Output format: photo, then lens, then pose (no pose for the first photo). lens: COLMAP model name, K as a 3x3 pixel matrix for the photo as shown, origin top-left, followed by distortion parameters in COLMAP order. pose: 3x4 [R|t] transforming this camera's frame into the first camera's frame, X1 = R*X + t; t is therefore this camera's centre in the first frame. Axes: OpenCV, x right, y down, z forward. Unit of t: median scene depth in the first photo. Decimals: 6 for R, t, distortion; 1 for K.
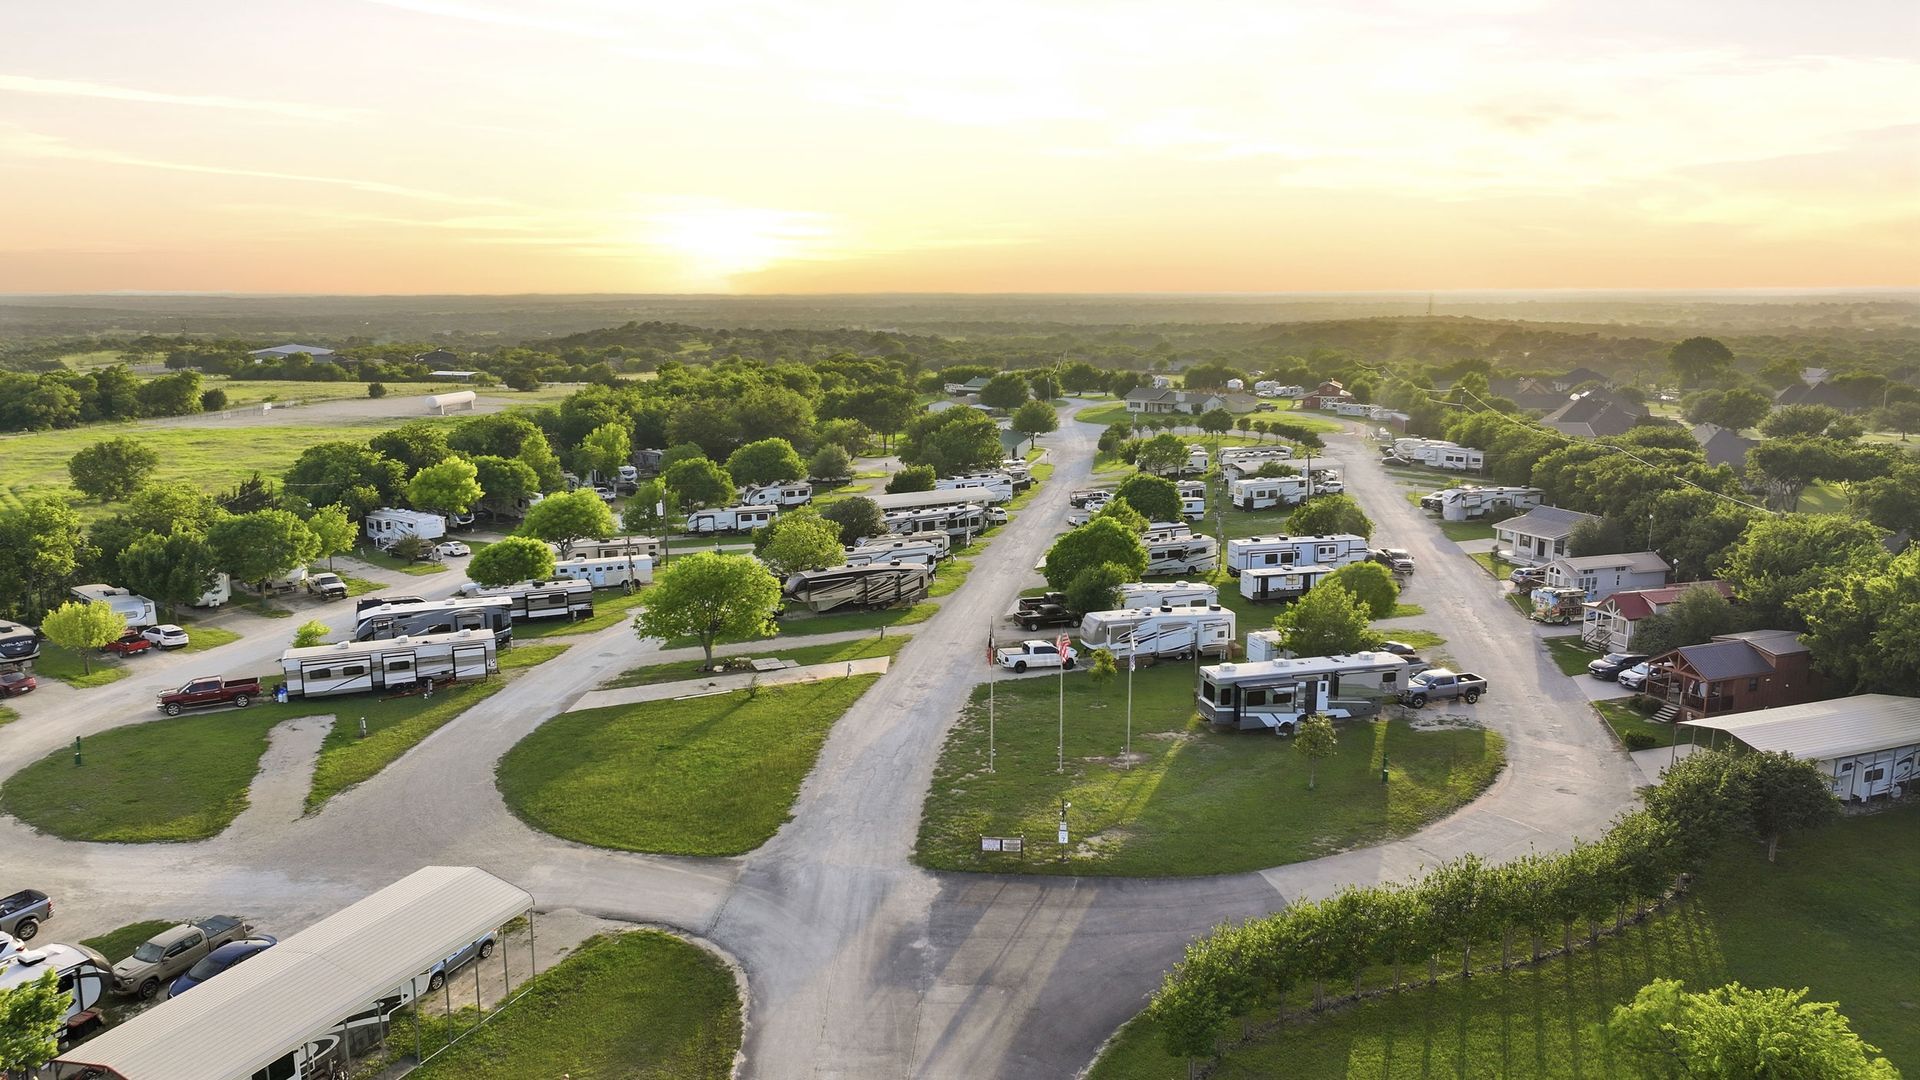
lens RADIAL K [[1325.9, 0, 960.0], [0, 1325.9, 540.0], [0, 0, 1]] dist [0.012355, 0.002119]
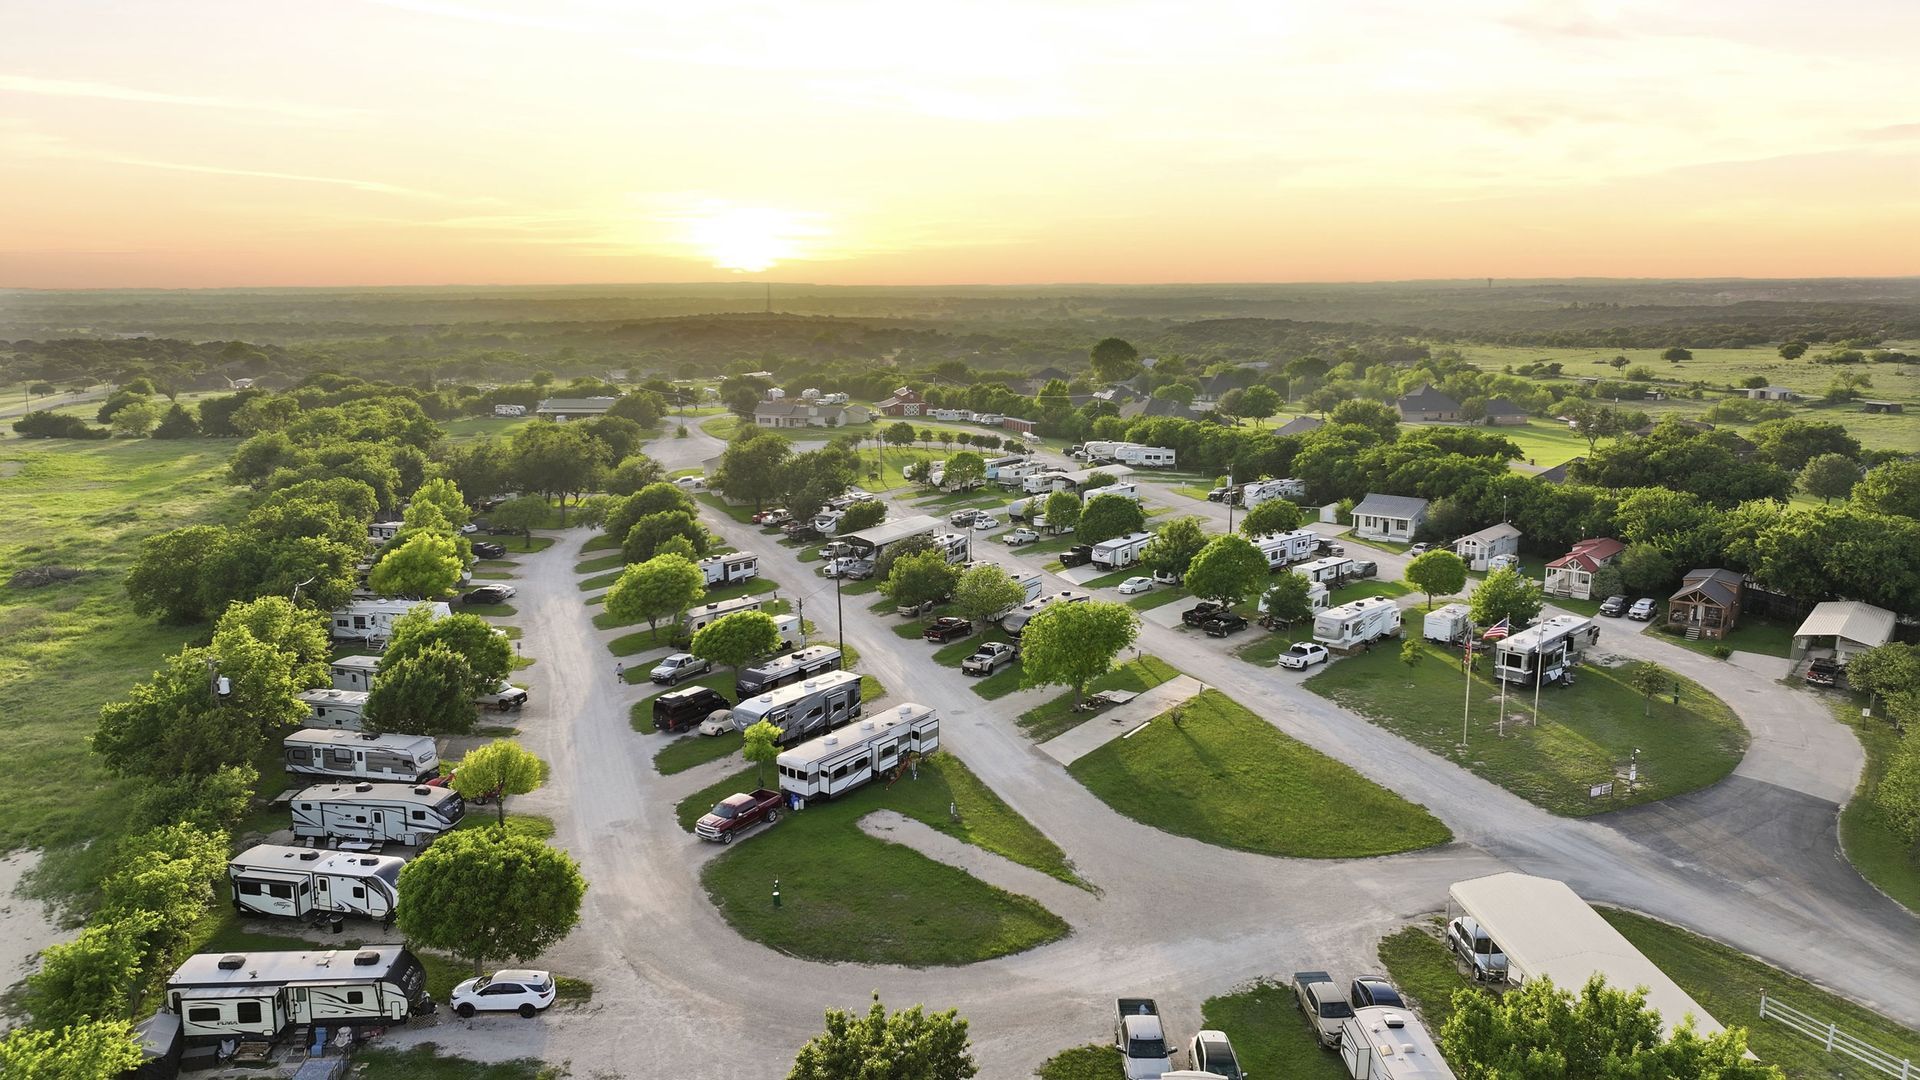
lens RADIAL K [[1325.9, 0, 960.0], [0, 1325.9, 540.0], [0, 0, 1]] dist [0.012355, 0.002119]
pose [[0.865918, -0.094583, 0.491162, -0.561043], [0.092618, 0.995297, 0.028379, -0.055957], [-0.491537, 0.020916, 0.870606, 0.075492]]
